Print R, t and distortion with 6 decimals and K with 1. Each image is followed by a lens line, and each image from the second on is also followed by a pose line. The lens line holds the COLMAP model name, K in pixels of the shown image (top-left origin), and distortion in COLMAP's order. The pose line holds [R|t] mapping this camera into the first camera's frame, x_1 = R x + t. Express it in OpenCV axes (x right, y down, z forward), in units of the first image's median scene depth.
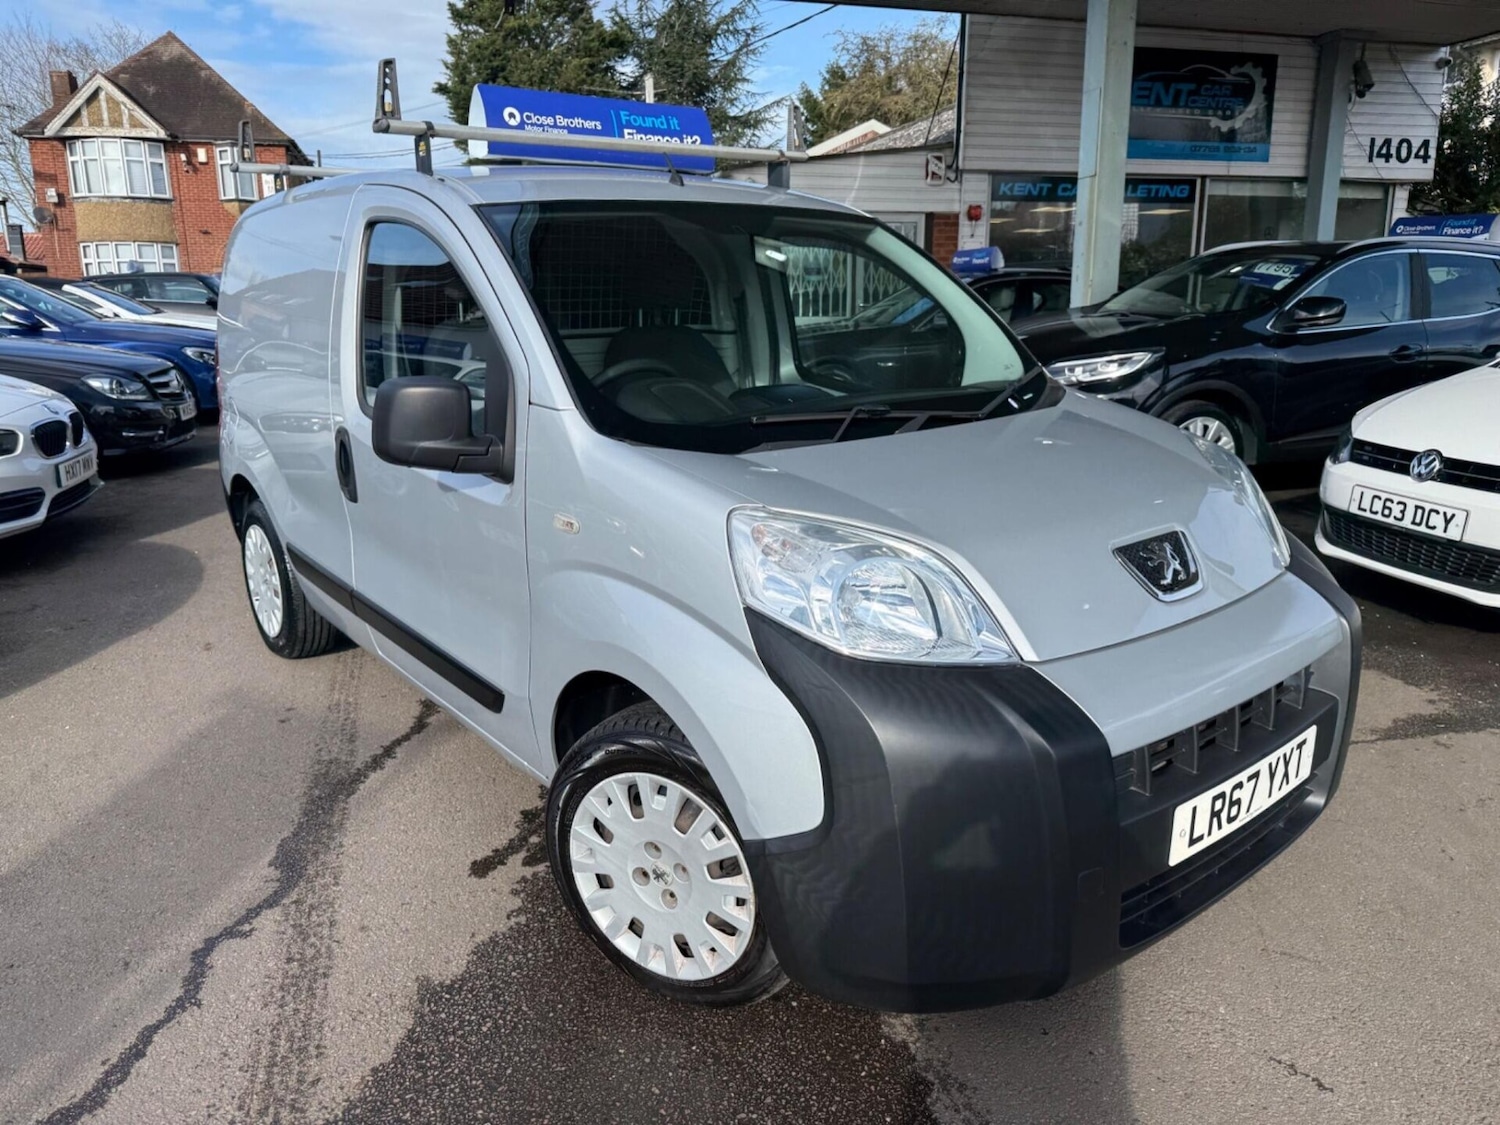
lens RADIAL K [[1070.0, 0, 752.4], [0, 1070.0, 559.7], [0, 0, 1]] dist [0.017347, -0.021817]
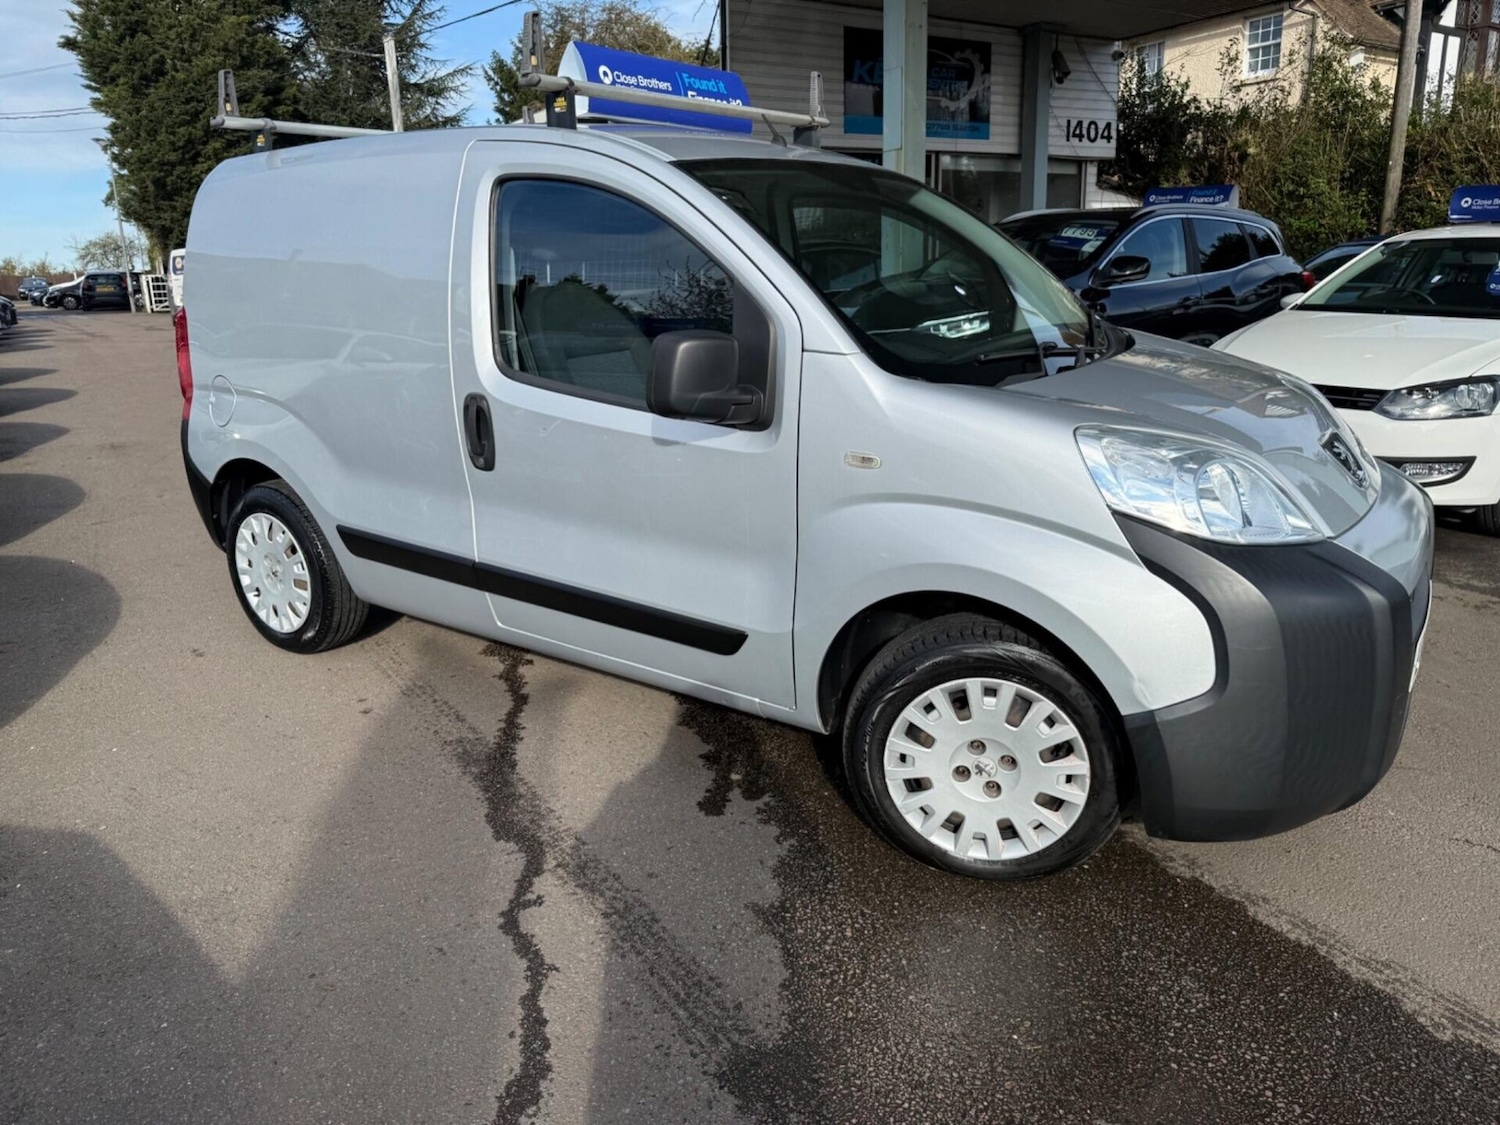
lens RADIAL K [[1070.0, 0, 743.2], [0, 1070.0, 549.9], [0, 0, 1]] dist [0.017347, -0.021817]
pose [[0.959540, -0.086292, 0.268023, -0.105801], [0.082758, 0.996269, 0.024478, 0.003712], [-0.269136, -0.001306, 0.963101, 0.000424]]
